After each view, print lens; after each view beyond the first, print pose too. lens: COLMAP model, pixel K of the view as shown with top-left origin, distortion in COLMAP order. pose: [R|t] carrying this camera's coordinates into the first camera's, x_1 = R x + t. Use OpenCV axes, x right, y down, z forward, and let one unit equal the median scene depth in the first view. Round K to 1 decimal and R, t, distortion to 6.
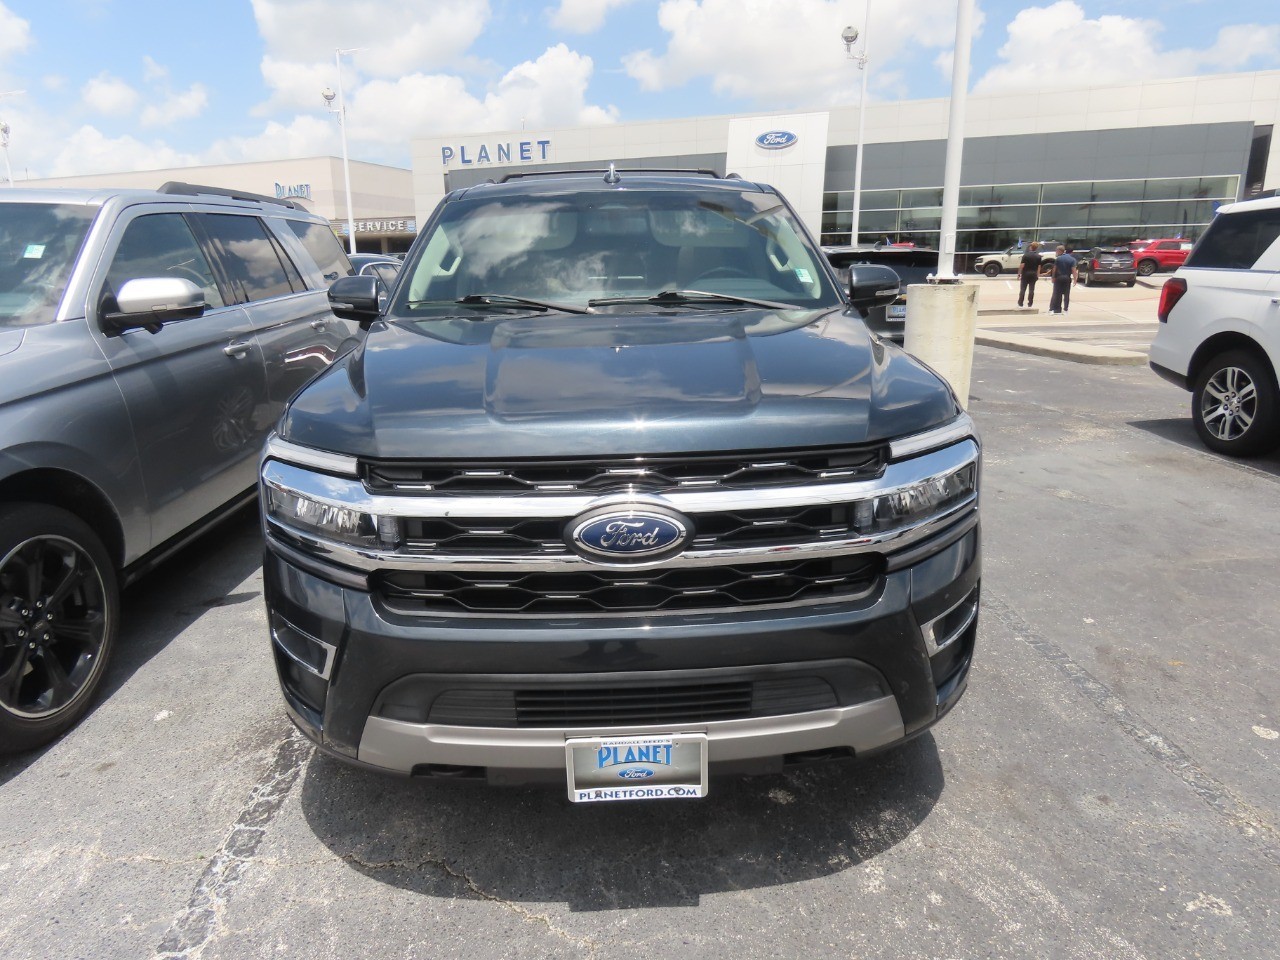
lens RADIAL K [[829.3, 0, 644.3], [0, 829.3, 477.2], [0, 0, 1]] dist [-0.003120, -0.003684]
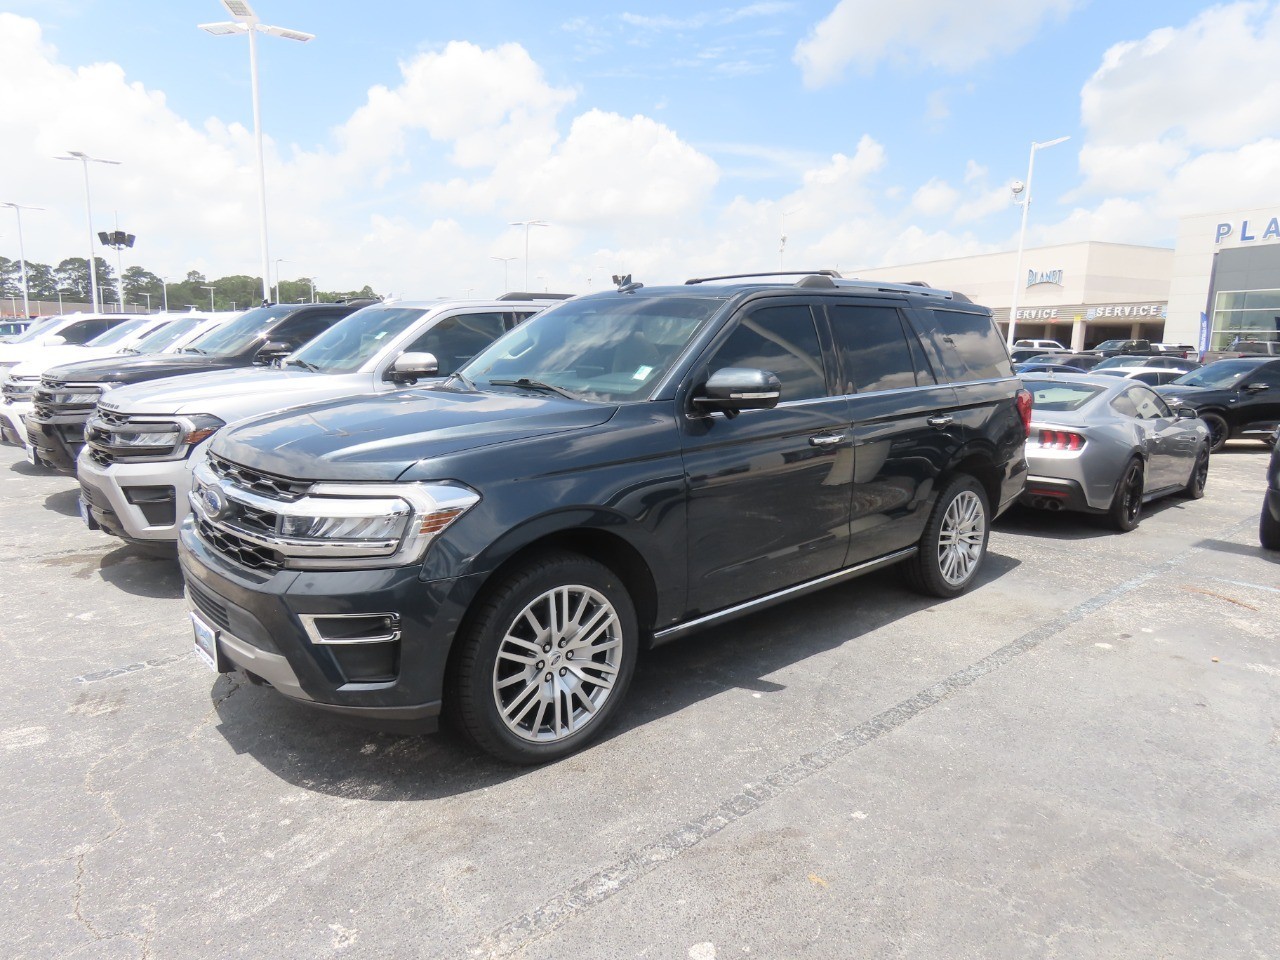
lens RADIAL K [[829.3, 0, 642.3], [0, 829.3, 486.8], [0, 0, 1]] dist [-0.003120, -0.003684]
pose [[0.632641, 0.164167, -0.756845, 1.423778], [-0.226488, 0.973768, 0.021899, -0.159610], [0.740586, 0.157562, 0.653227, 0.398328]]
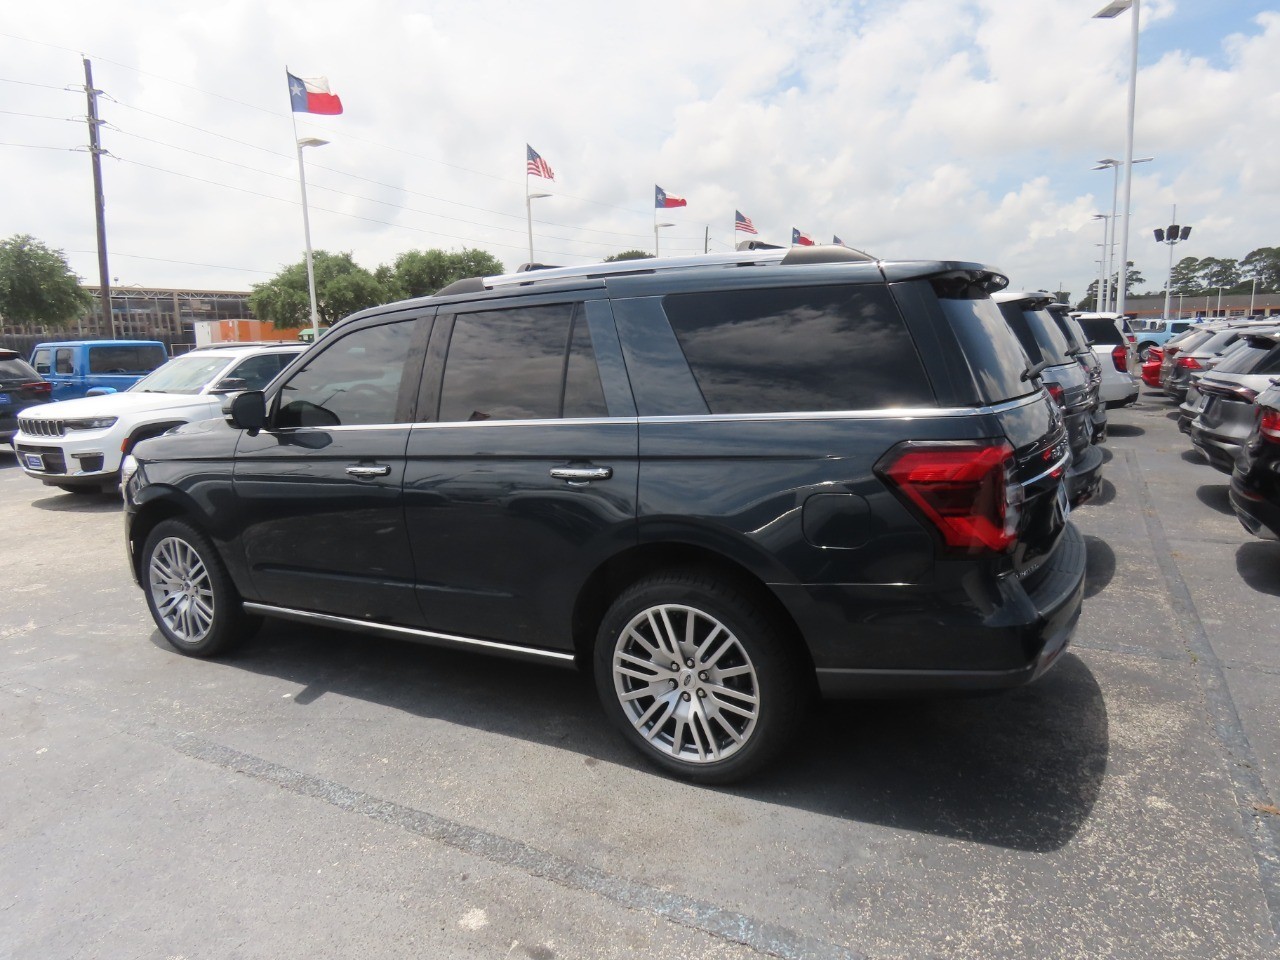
lens RADIAL K [[829.3, 0, 638.7], [0, 829.3, 487.3], [0, 0, 1]] dist [-0.003120, -0.003684]
pose [[-0.552044, 0.178581, -0.814467, 1.337129], [-0.164961, 0.934098, 0.316621, -0.843212], [0.817334, 0.309144, -0.486204, 2.946305]]
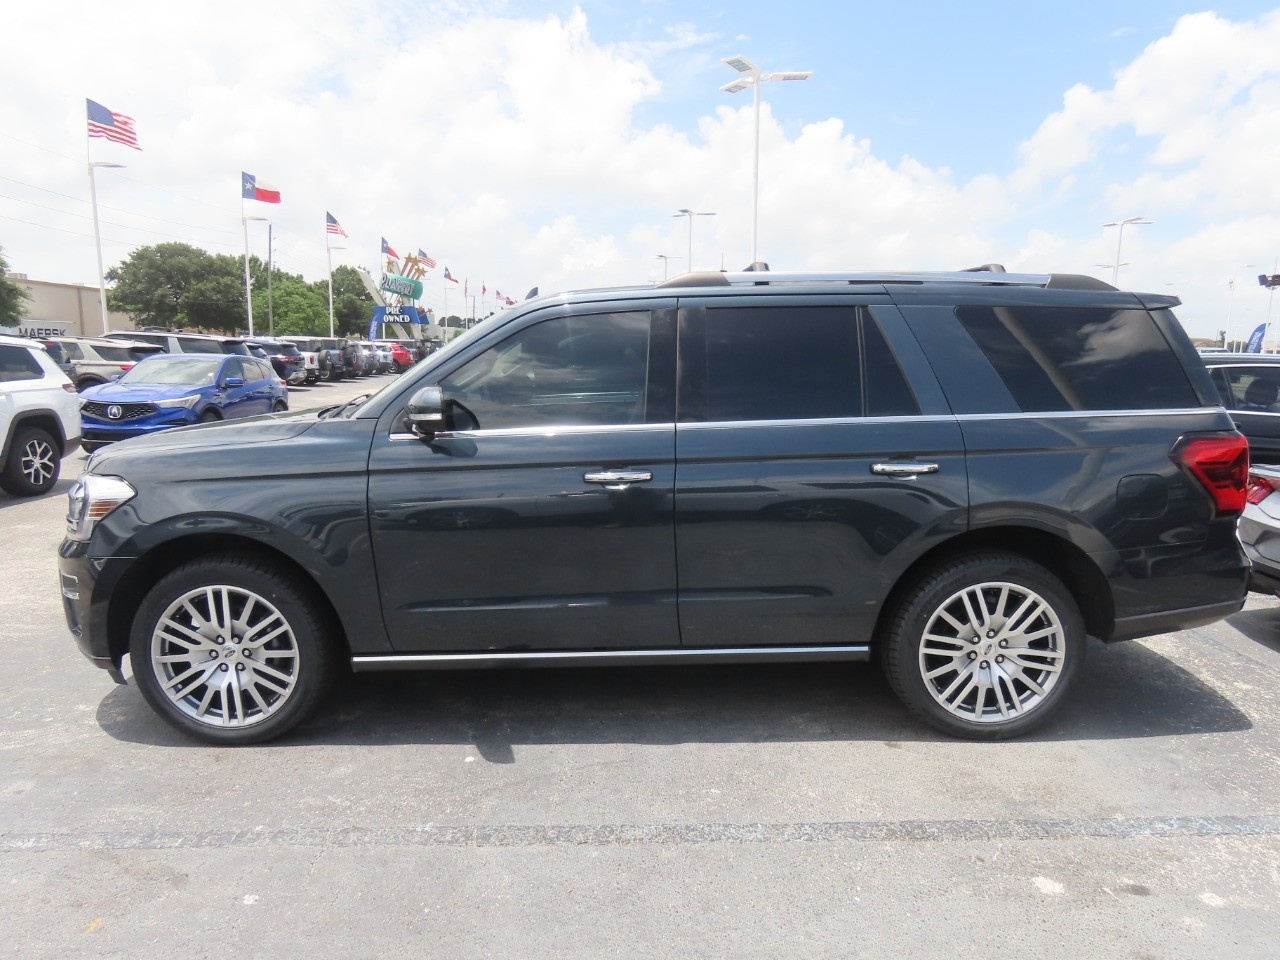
lens RADIAL K [[829.3, 0, 649.9], [0, 829.3, 484.2], [0, 0, 1]] dist [-0.003120, -0.003684]
pose [[-0.048401, 0.173177, -0.983701, 1.699586], [-0.256710, 0.949615, 0.179807, -0.551062], [0.965276, 0.261229, -0.001506, 1.834450]]
